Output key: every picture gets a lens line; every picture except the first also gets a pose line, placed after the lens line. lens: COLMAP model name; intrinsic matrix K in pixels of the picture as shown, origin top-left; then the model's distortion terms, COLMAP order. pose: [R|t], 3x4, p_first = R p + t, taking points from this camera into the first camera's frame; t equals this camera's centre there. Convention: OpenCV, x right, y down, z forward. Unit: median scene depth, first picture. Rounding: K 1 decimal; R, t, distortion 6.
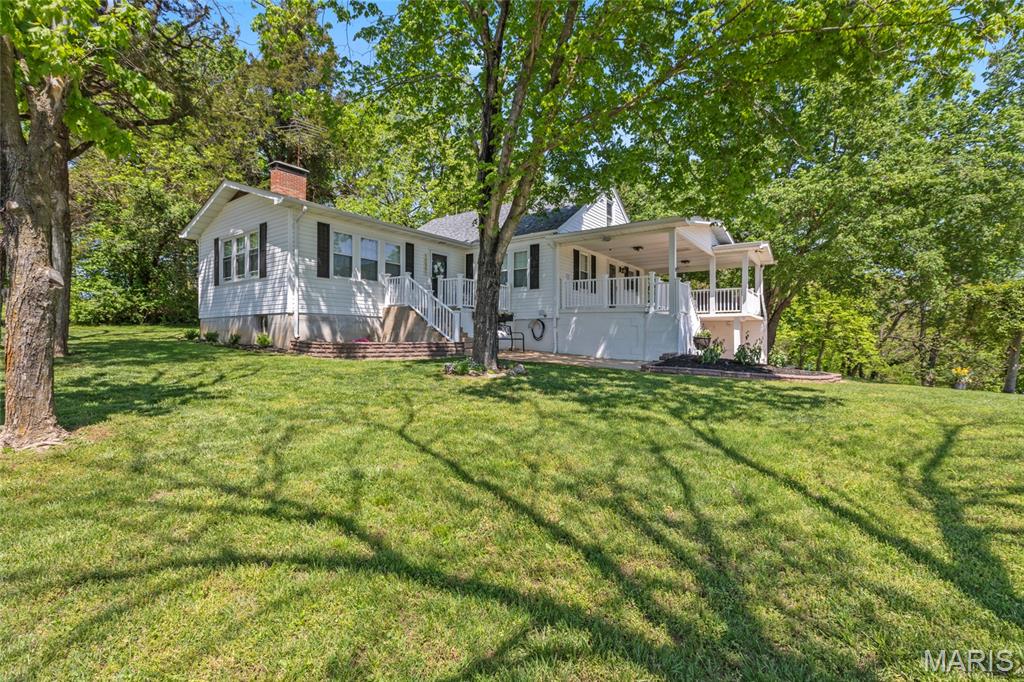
lens RADIAL K [[454.1, 0, 513.2], [0, 454.1, 342.5], [0, 0, 1]] dist [0.000381, -0.000117]
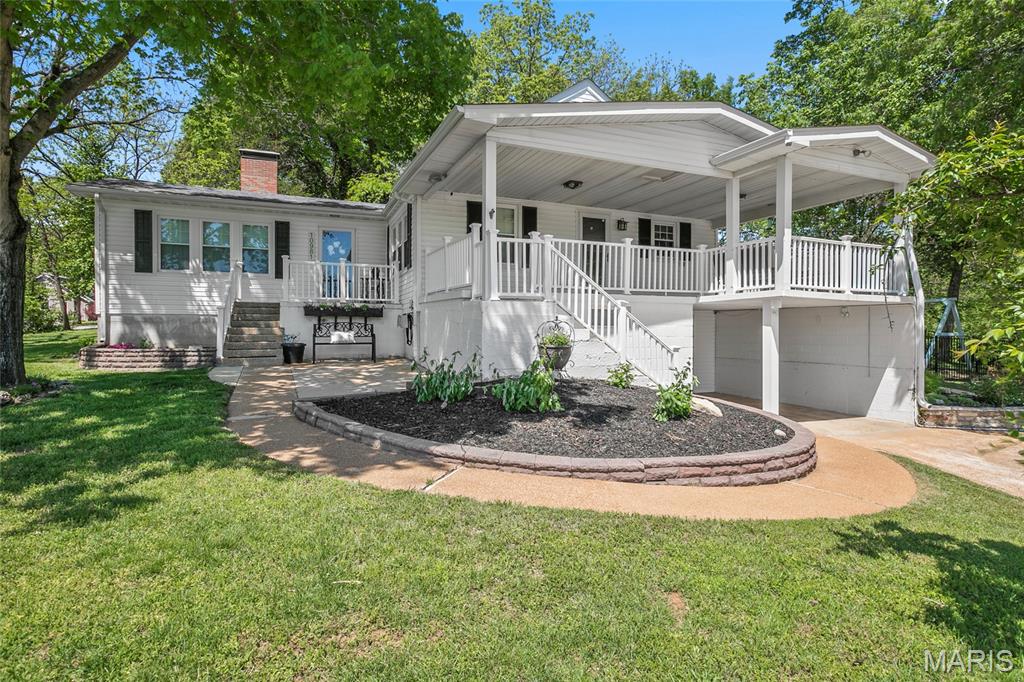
lens RADIAL K [[530.3, 0, 505.6], [0, 530.3, 335.9], [0, 0, 1]] dist [-0.000768, -0.000046]
pose [[0.843587, 0.001780, -0.536990, 0.698888], [-0.003380, 0.999992, -0.001995, -0.020740], [0.536982, 0.003498, 0.843586, 0.498141]]
